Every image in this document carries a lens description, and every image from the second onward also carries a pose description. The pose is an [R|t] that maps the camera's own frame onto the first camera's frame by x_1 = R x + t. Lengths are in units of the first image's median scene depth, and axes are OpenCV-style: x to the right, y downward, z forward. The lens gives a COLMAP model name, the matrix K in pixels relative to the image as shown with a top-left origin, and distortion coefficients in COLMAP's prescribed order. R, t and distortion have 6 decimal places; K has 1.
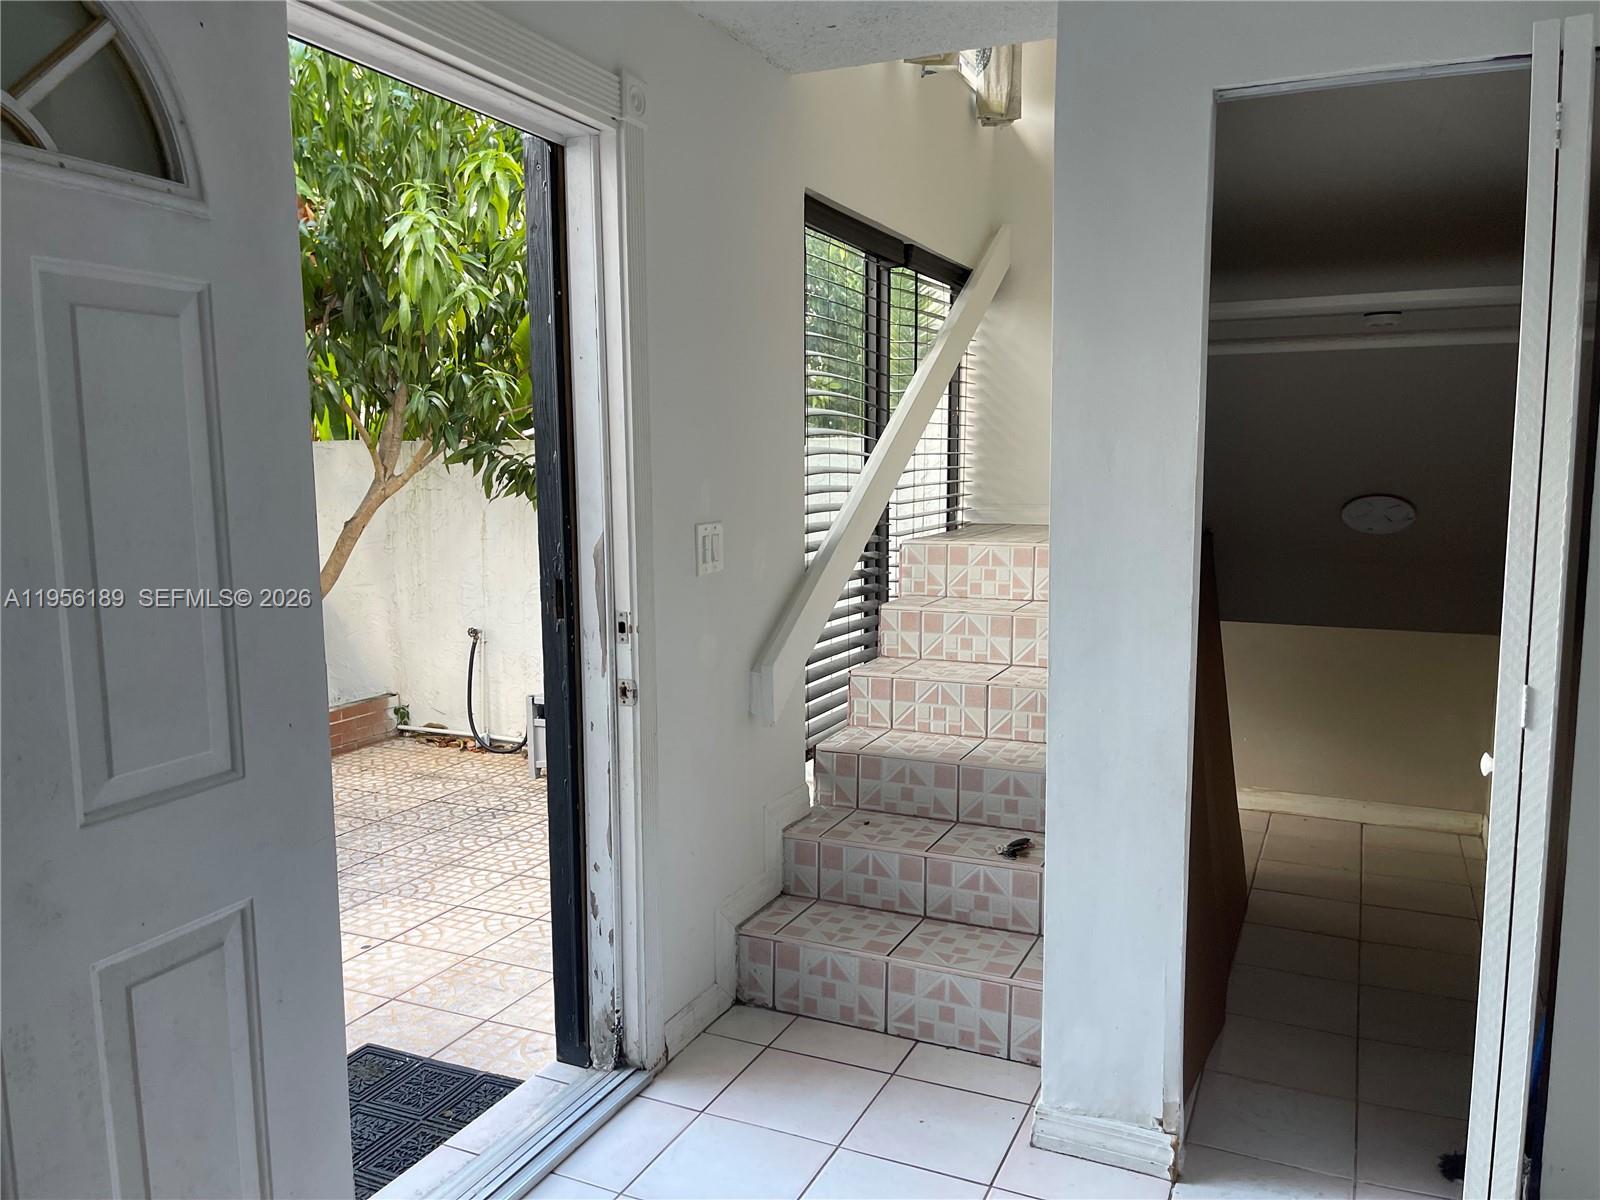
lens RADIAL K [[1208.2, 0, 797.5], [0, 1208.2, 626.3], [0, 0, 1]] dist [0.038859, 0.003783]
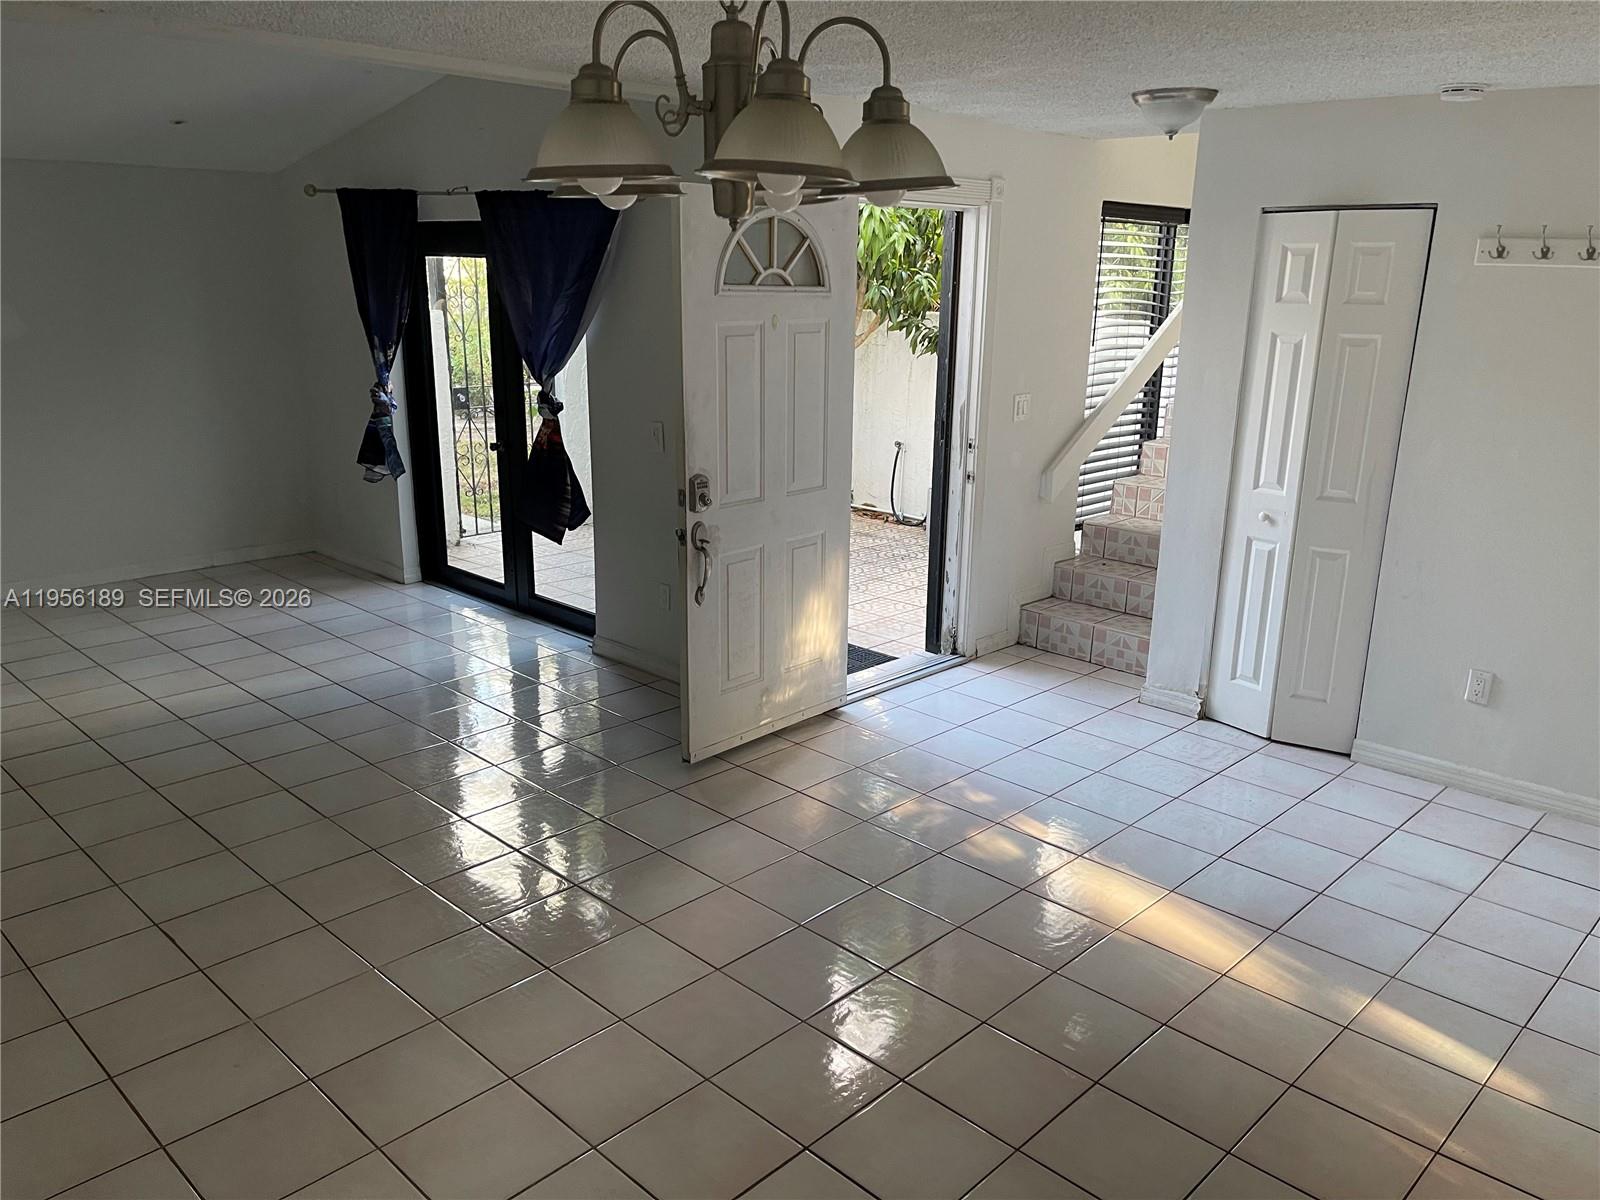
lens RADIAL K [[1208.2, 0, 797.5], [0, 1208.2, 626.3], [0, 0, 1]] dist [0.038859, 0.003783]
pose [[0.941885, 0.107634, -0.318227, 0.233266], [-0.060359, 0.986088, 0.154876, 0.002145], [0.330469, -0.126667, 0.935278, -0.938074]]
